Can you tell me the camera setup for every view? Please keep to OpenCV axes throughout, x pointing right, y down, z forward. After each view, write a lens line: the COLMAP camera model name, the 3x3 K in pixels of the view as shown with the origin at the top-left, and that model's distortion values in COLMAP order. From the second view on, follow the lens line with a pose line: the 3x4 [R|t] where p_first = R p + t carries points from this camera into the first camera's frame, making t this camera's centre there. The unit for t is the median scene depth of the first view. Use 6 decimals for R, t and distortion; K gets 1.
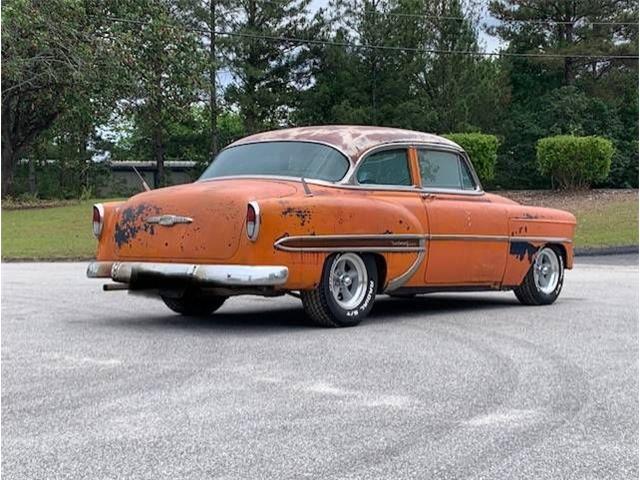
lens RADIAL K [[1158.7, 0, 320.0], [0, 1158.7, 240.0], [0, 0, 1]] dist [0.231702, 0.012630]
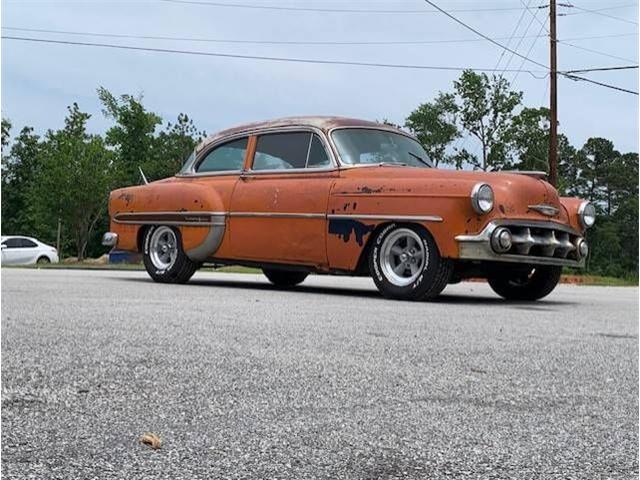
lens RADIAL K [[896.3, 0, 304.6], [0, 896.3, 241.1], [0, 0, 1]] dist [0.121949, -0.093484]
pose [[-0.078787, -0.028127, -0.996495, 0.956312], [-0.059025, 0.997980, -0.023502, 0.039630], [0.995143, 0.056966, -0.080288, 1.164194]]
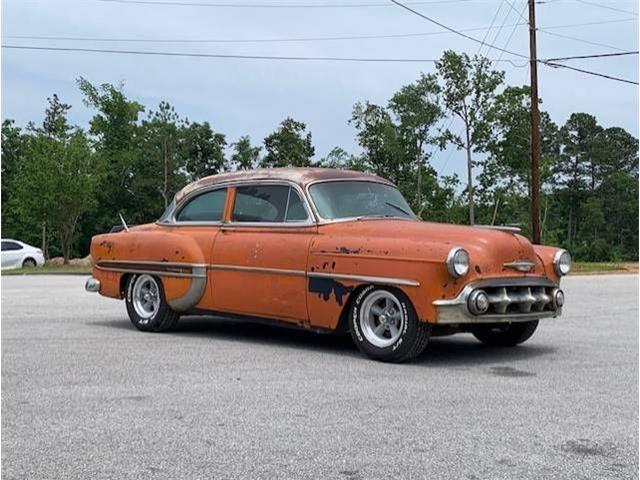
lens RADIAL K [[896.3, 0, 304.6], [0, 896.3, 241.1], [0, 0, 1]] dist [0.121949, -0.093484]
pose [[-0.064786, -0.003472, -0.997893, 0.964996], [-0.030316, 0.999539, -0.001510, -0.029127], [0.997439, 0.030154, -0.064861, 1.168080]]
